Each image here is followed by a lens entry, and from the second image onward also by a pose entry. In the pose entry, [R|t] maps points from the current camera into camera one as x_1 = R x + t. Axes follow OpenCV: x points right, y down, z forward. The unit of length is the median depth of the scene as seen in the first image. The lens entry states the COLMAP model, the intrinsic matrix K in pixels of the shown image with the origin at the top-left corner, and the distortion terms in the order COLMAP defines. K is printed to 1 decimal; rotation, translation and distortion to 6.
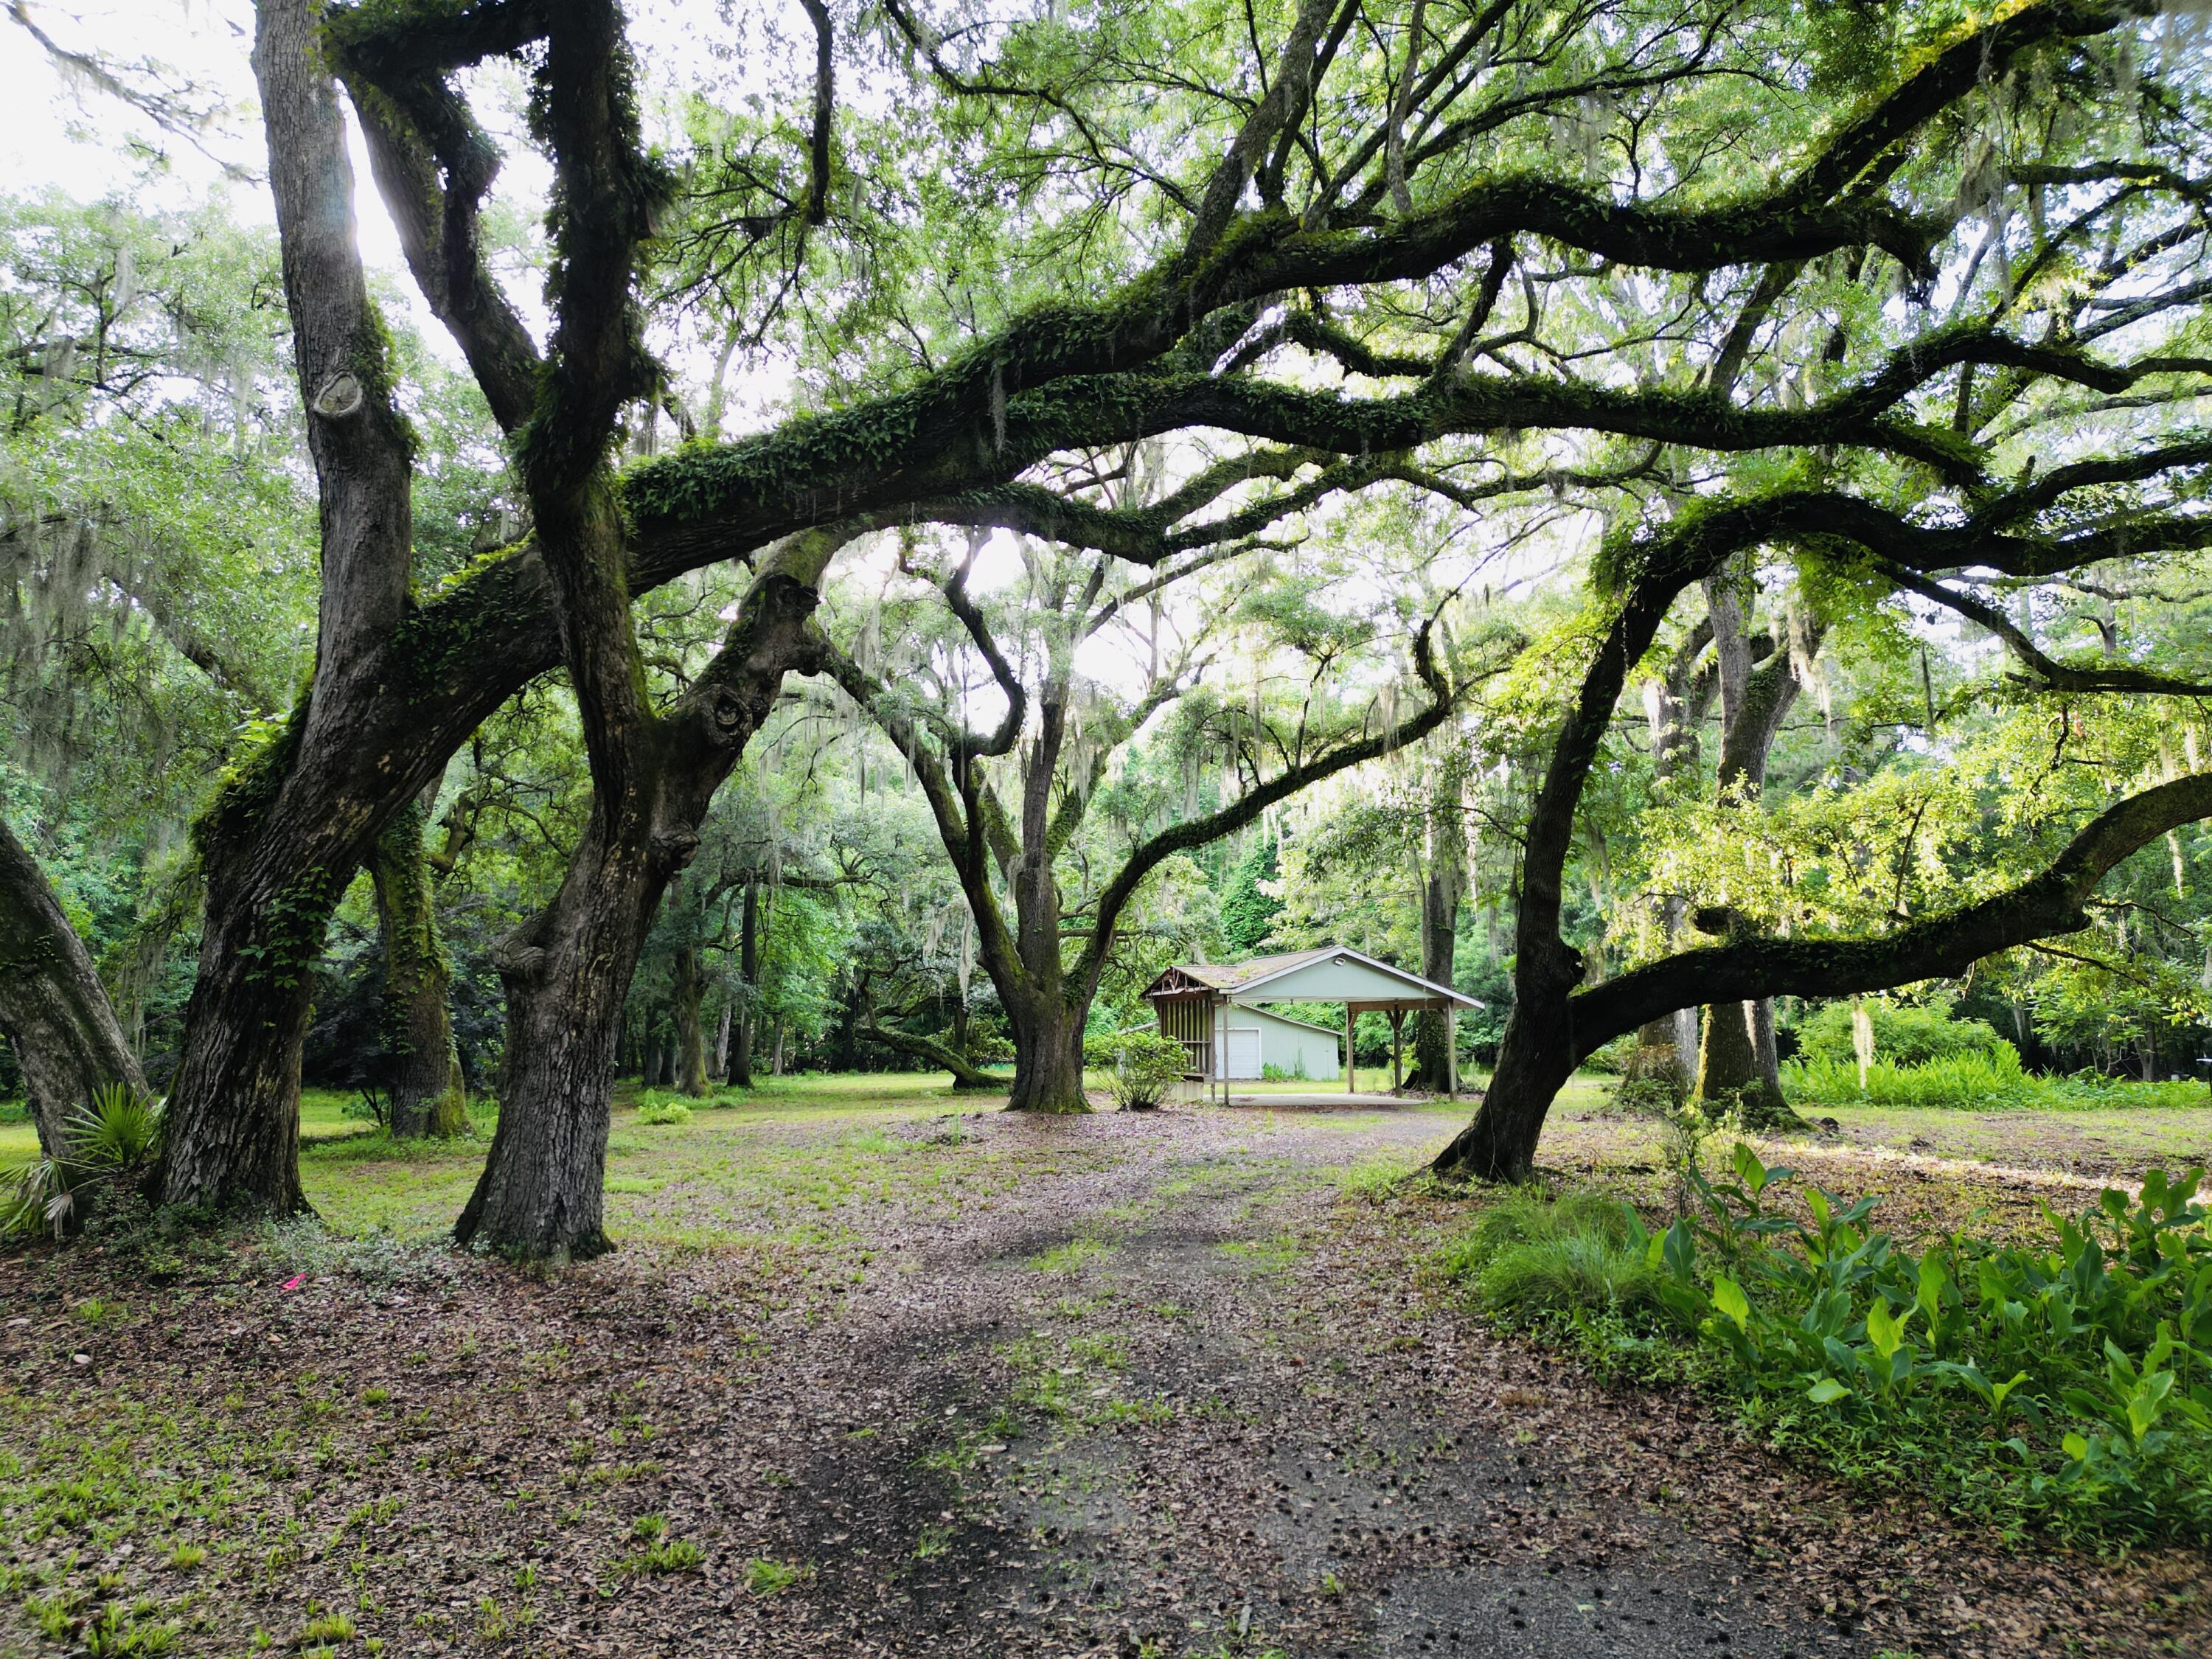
lens RADIAL K [[1522.7, 0, 1104.7], [0, 1522.7, 823.7], [0, 0, 1]] dist [0.079480, -0.077809]
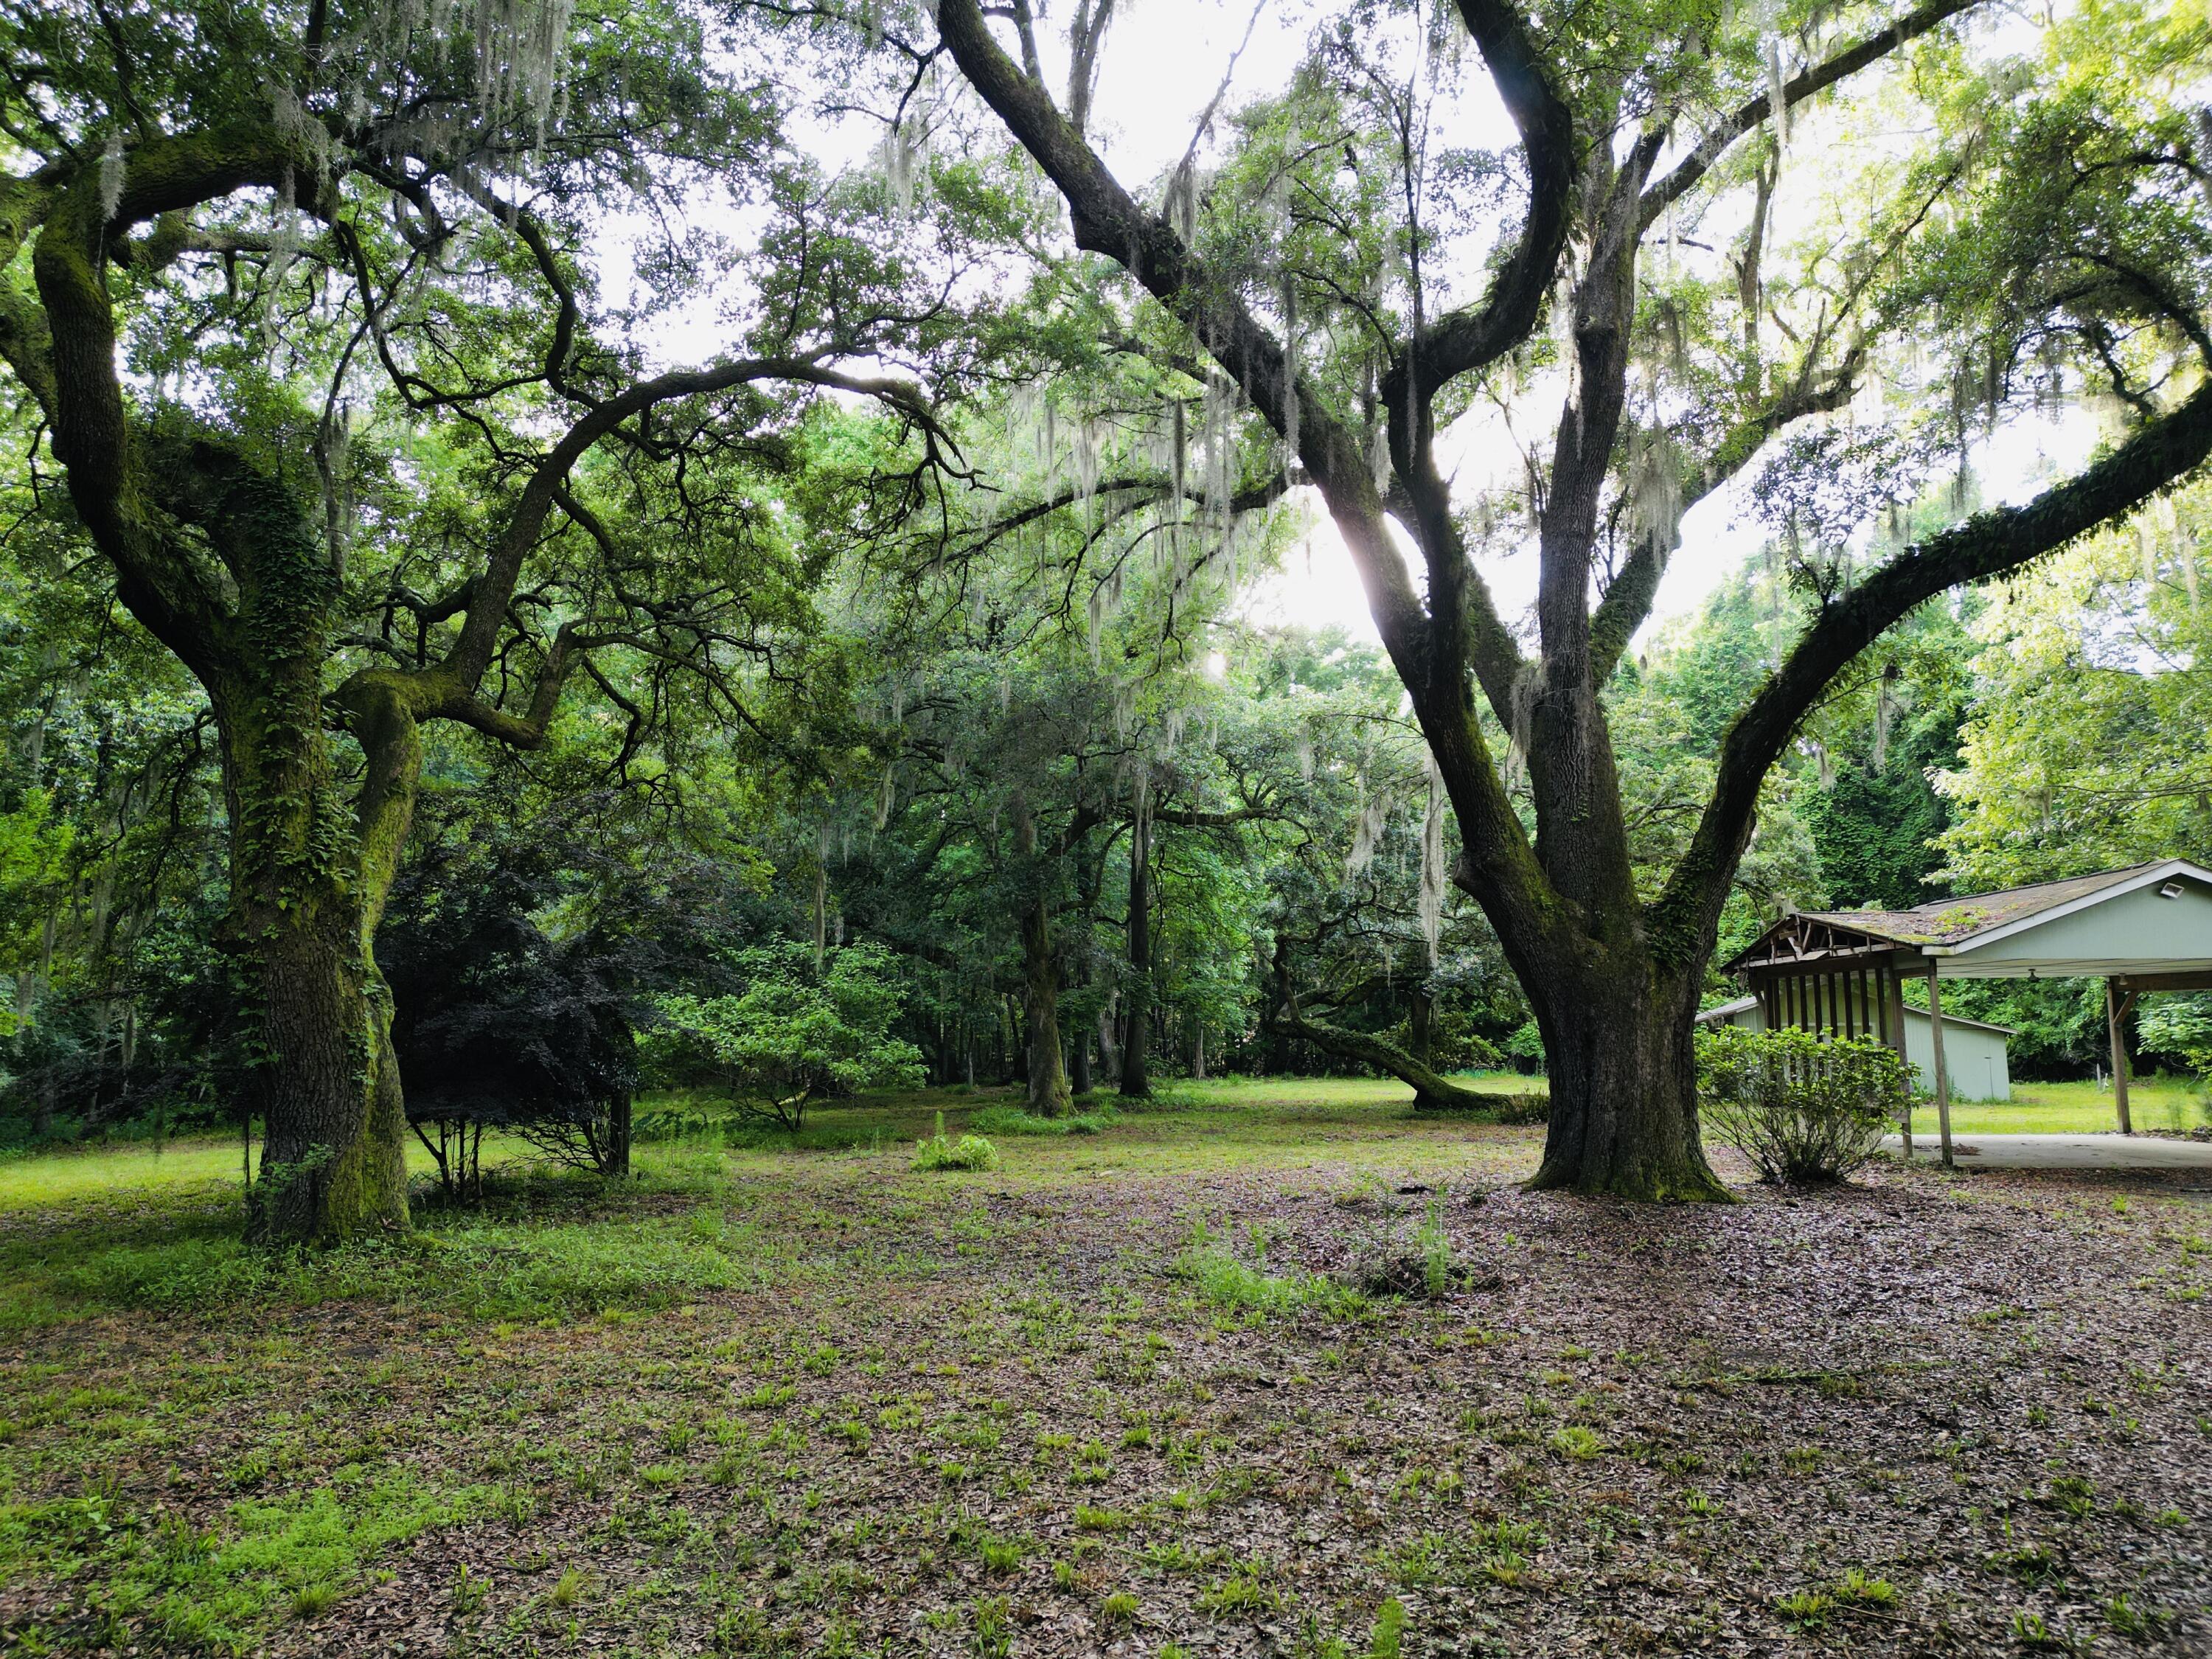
lens RADIAL K [[1522.7, 0, 1104.7], [0, 1522.7, 823.7], [0, 0, 1]] dist [0.079480, -0.077809]
pose [[0.957872, -0.039561, -0.284456, -0.035101], [0.040045, 0.999189, -0.004115, 0.047629], [0.284389, -0.007449, 0.958680, 0.338702]]
